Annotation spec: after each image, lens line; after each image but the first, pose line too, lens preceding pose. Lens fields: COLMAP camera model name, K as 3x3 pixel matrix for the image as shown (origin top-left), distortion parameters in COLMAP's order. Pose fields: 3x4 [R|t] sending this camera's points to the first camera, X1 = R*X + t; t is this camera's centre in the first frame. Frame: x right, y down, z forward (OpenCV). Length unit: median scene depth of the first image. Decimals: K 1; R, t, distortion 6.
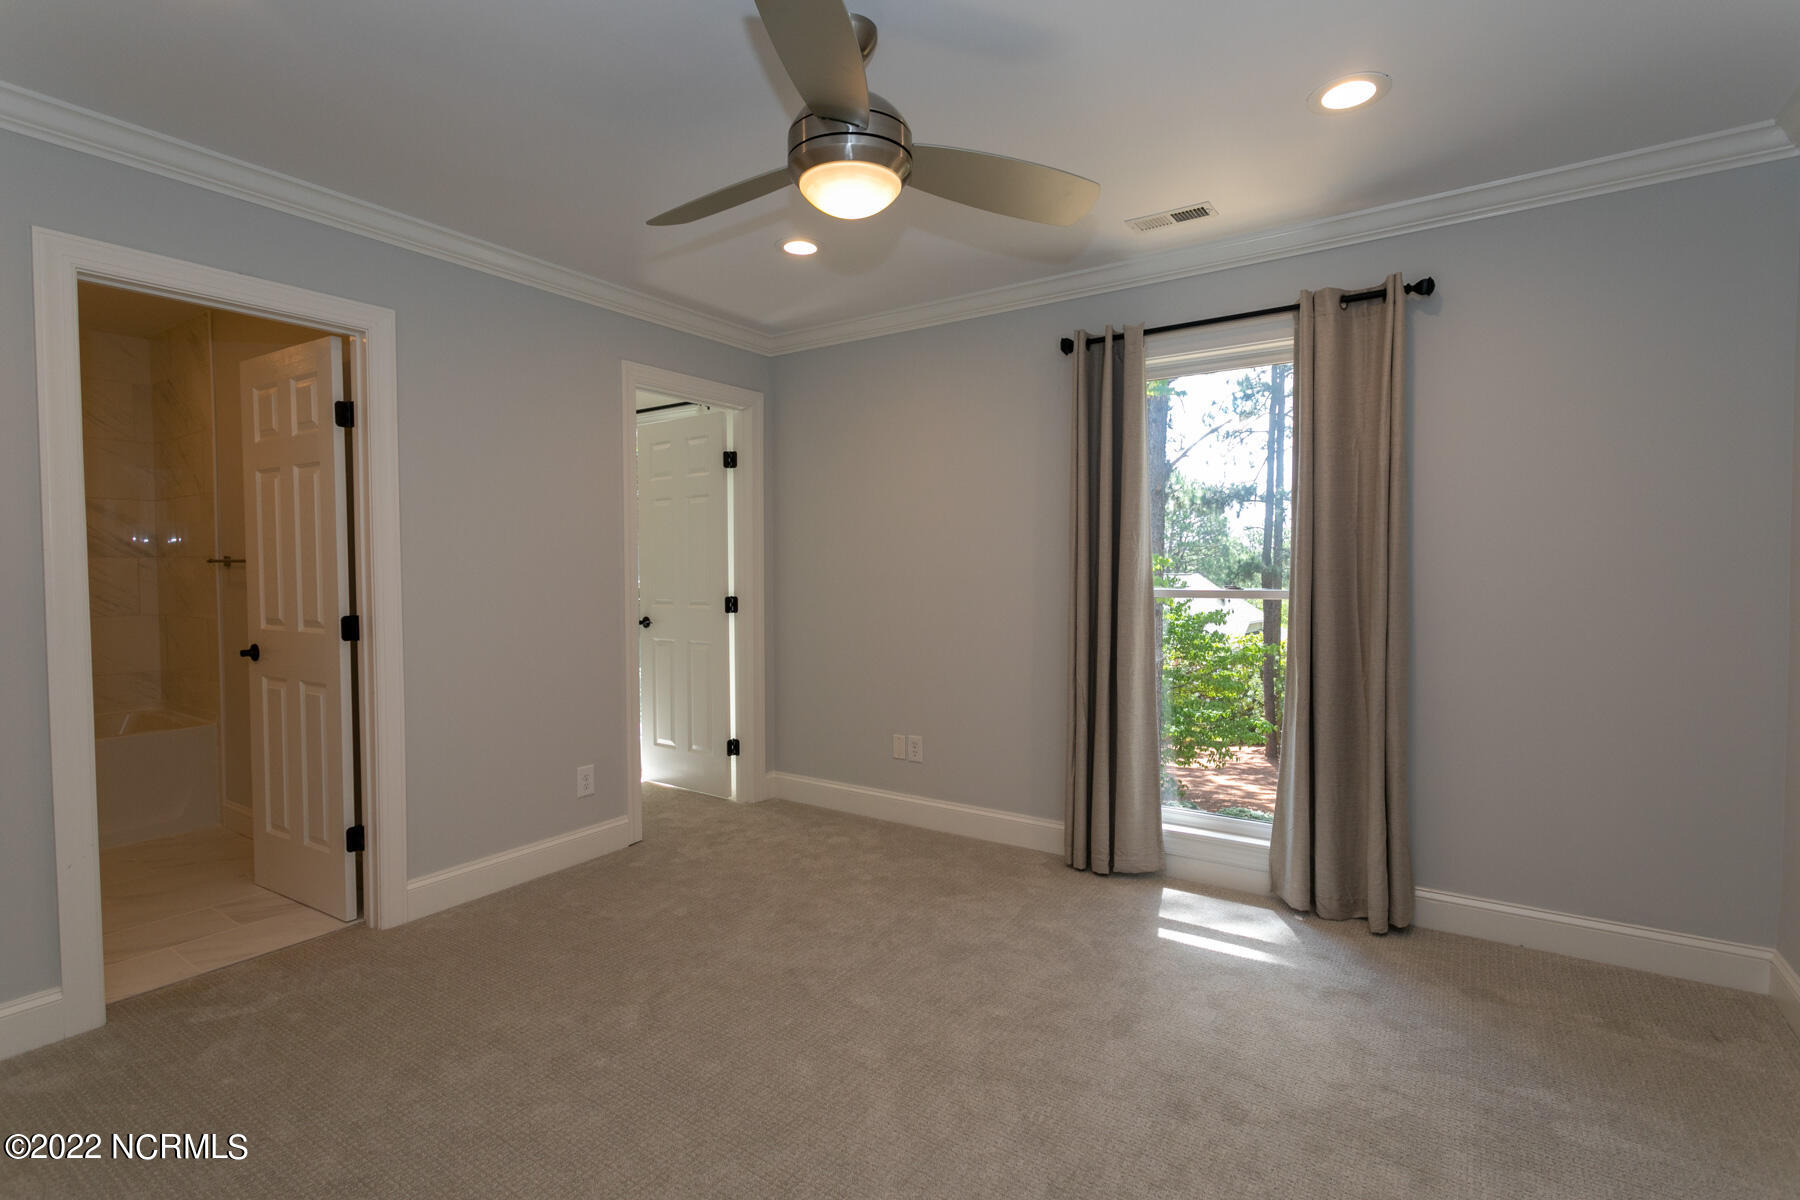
lens RADIAL K [[842.7, 0, 900.0], [0, 842.7, 600.0], [0, 0, 1]] dist [0.003363, 0.000862]
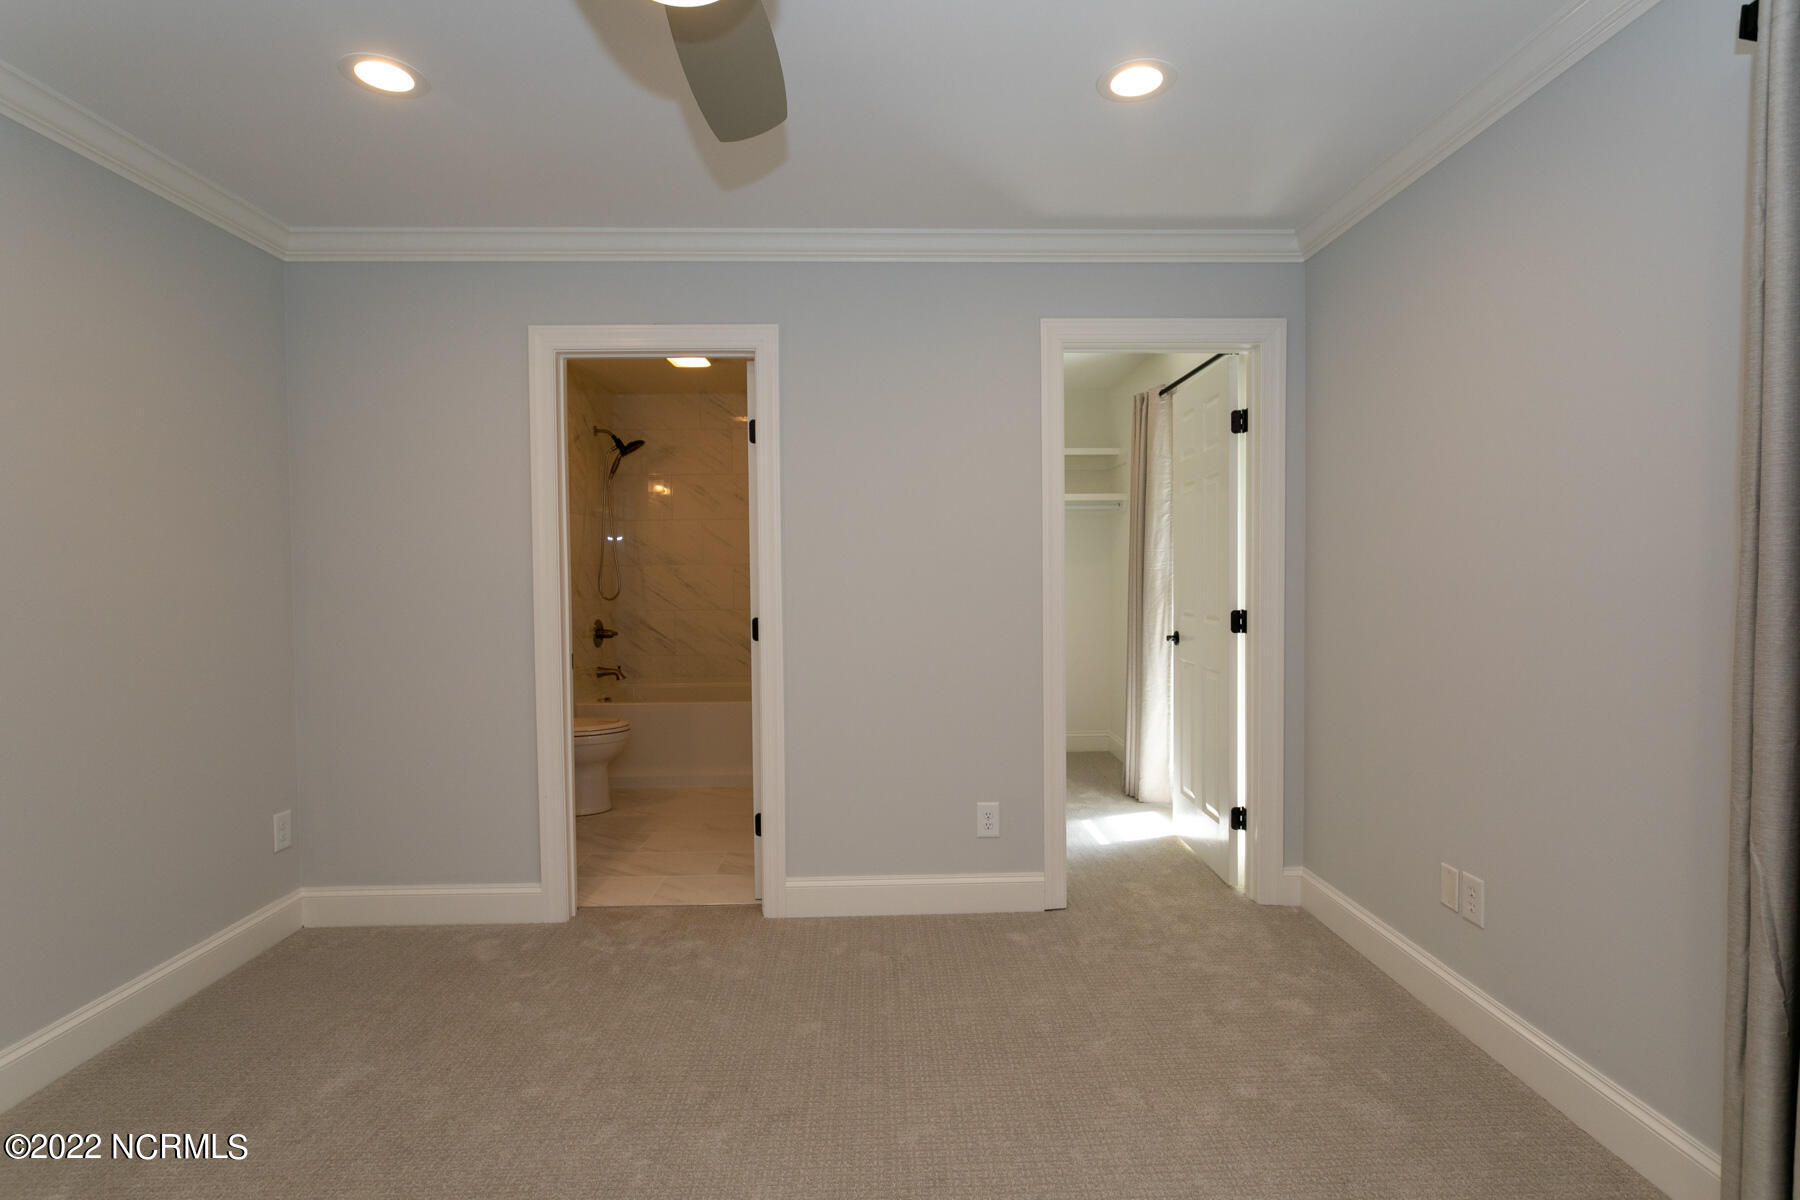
lens RADIAL K [[854.9, 0, 900.0], [0, 854.9, 600.0], [0, 0, 1]] dist [-0.001436, -0.000252]
pose [[0.582430, 0.023769, -0.812533, 0.273359], [-0.025390, 0.999617, 0.011042, -0.016764], [0.812484, 0.014199, 0.582810, 0.405703]]
